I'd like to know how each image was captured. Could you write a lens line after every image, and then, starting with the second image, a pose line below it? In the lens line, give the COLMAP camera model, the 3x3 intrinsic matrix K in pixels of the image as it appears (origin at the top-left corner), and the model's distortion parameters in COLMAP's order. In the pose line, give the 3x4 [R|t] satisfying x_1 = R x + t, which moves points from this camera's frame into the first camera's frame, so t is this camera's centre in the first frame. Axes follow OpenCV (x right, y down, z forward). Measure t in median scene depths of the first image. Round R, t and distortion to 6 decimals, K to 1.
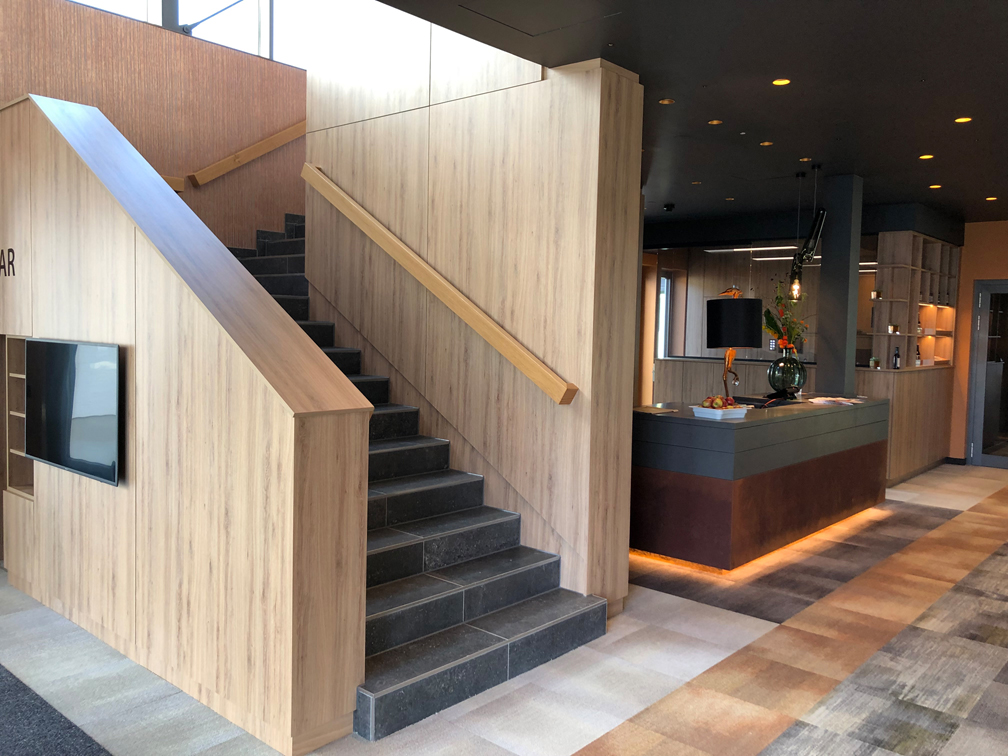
lens RADIAL K [[833.0, 0, 504.0], [0, 833.0, 378.0], [0, 0, 1]] dist [0.012503, 0.006773]
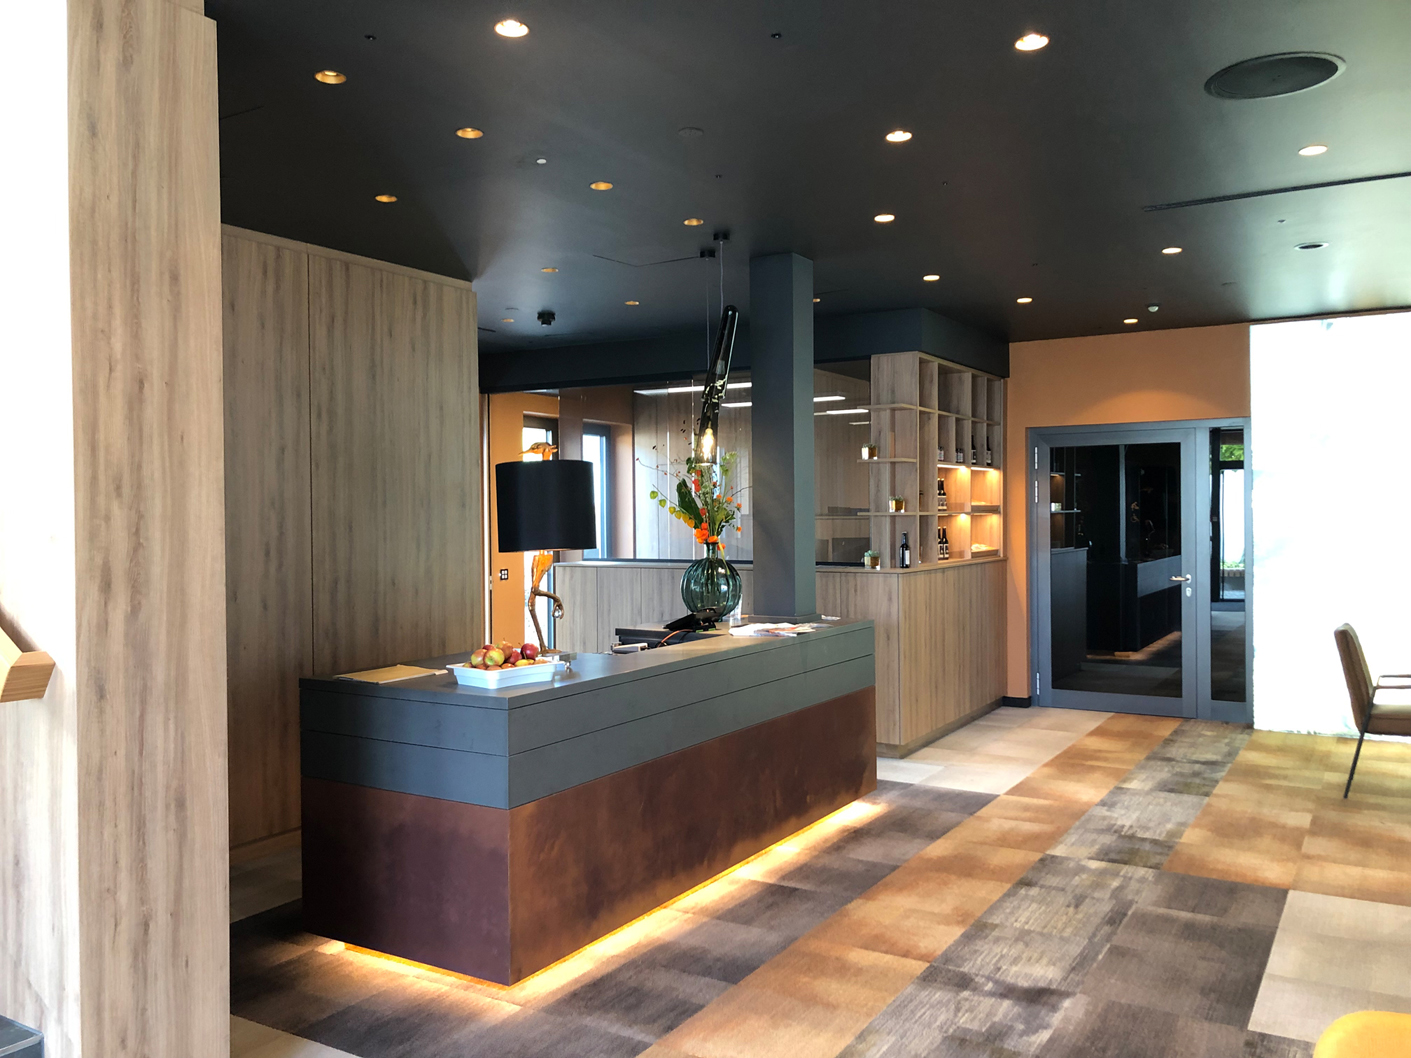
lens RADIAL K [[1166.1, 0, 705.5], [0, 1166.1, 529.0], [0, 0, 1]] dist [0.012503, 0.006773]
pose [[0.983430, -0.032301, 0.178388, 0.209385], [0.040307, 0.998328, -0.041435, -0.012470], [-0.176752, 0.047939, 0.983087, 0.198784]]
